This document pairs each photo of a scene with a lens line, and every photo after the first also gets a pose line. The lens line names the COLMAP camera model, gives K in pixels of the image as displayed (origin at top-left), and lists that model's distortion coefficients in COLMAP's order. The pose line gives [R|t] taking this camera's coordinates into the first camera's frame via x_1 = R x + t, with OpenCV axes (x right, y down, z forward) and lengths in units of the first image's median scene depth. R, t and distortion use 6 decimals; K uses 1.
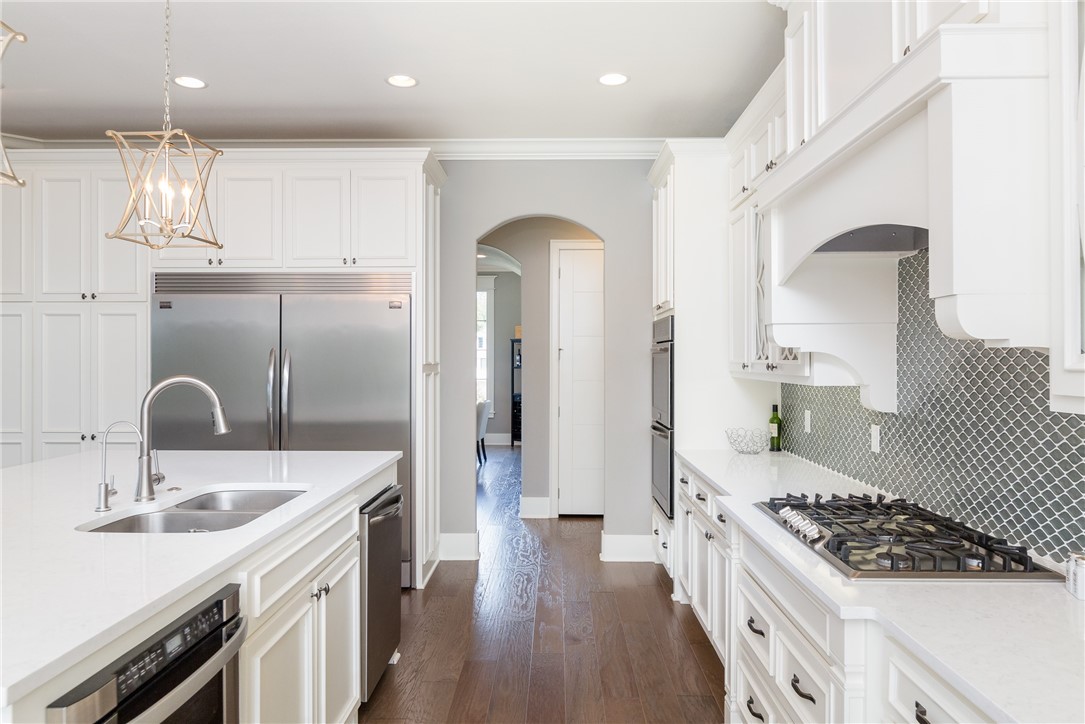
lens RADIAL K [[762.3, 0, 542.2], [0, 762.3, 340.4], [0, 0, 1]] dist [0.001897, 0.001056]
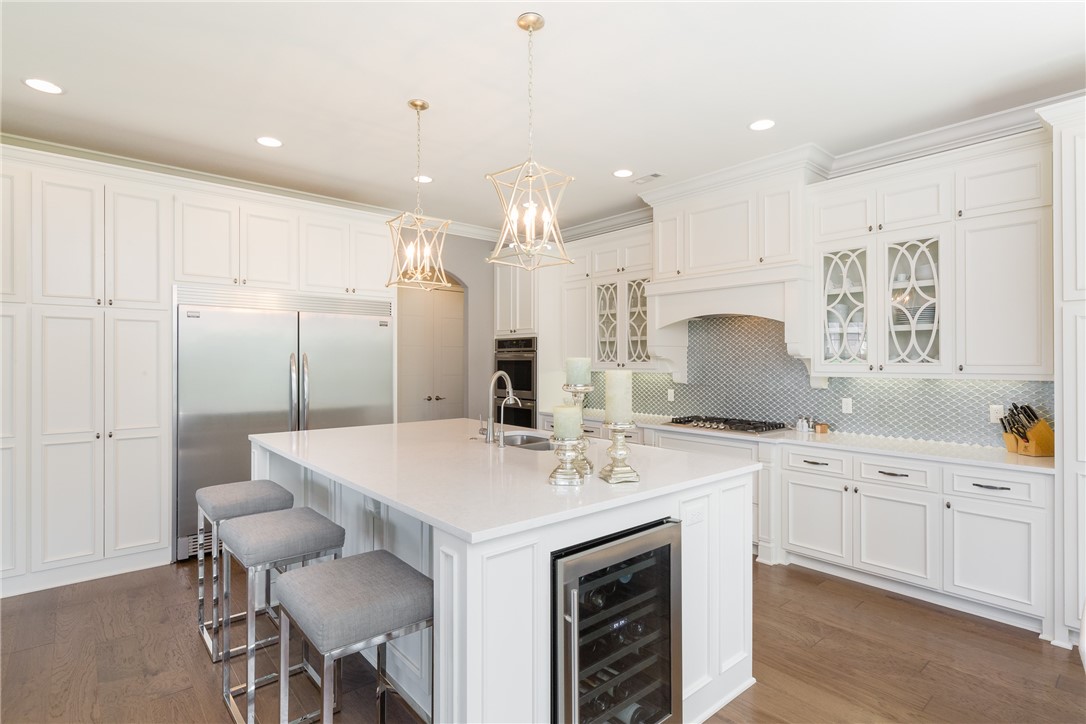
lens RADIAL K [[543.7, 0, 543.0], [0, 543.7, 362.0], [0, 0, 1]] dist [0.000503, -0.000021]
pose [[0.737866, -0.002907, 0.674941, -0.663004], [-0.016360, 0.999620, 0.022191, -0.001526], [-0.674749, -0.027417, 0.737538, 0.030215]]
